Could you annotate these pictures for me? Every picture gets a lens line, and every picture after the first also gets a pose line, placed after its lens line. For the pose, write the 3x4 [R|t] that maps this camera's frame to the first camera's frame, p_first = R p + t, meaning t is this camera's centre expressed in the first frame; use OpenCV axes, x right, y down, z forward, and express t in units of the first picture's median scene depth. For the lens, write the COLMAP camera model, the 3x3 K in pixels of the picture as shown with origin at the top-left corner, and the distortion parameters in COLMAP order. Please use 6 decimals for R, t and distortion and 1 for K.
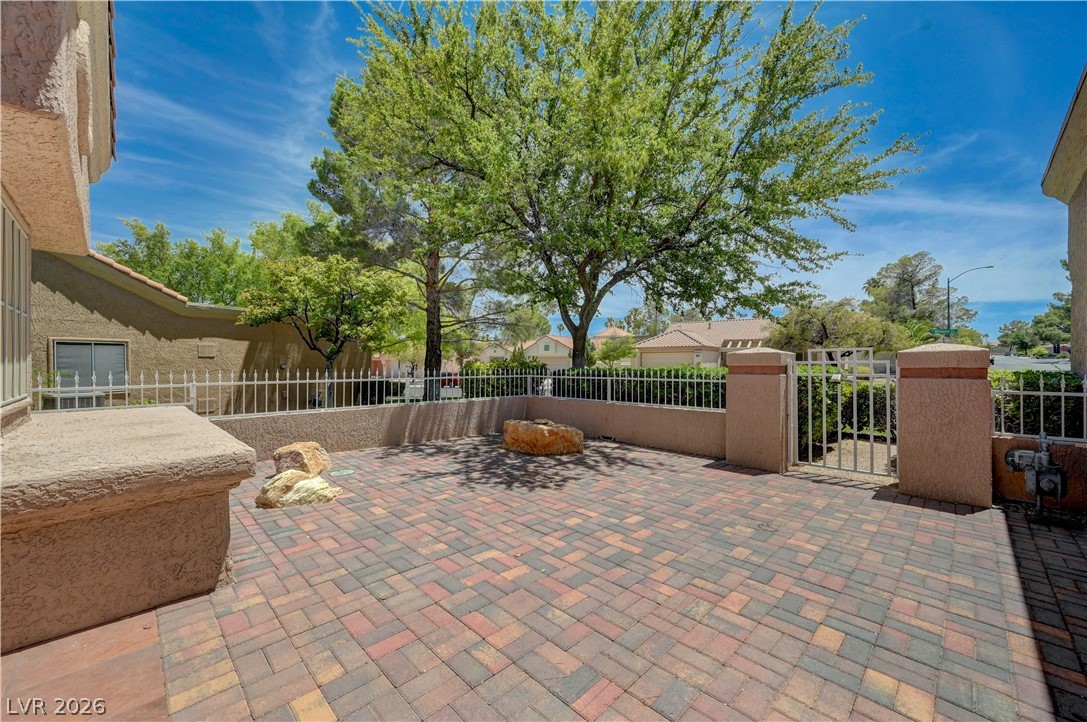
lens RADIAL K [[428.1, 0, 547.7], [0, 428.1, 362.4], [0, 0, 1]] dist [0.011665, 0.000193]
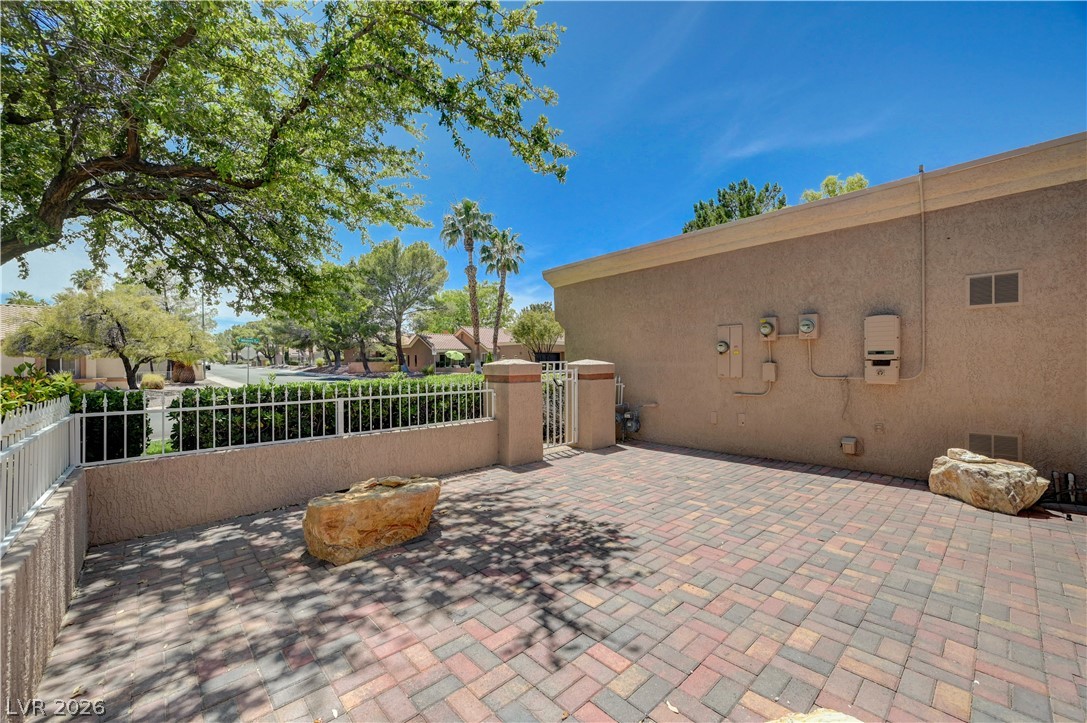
lens RADIAL K [[428.1, 0, 550.8], [0, 428.1, 362.4], [0, 0, 1]] dist [0.011665, 0.000193]
pose [[0.032267, 0.006285, 0.999460, -0.817594], [0.006395, 0.999958, -0.006494, -0.022580], [-0.999459, 0.006601, 0.032225, 1.086289]]
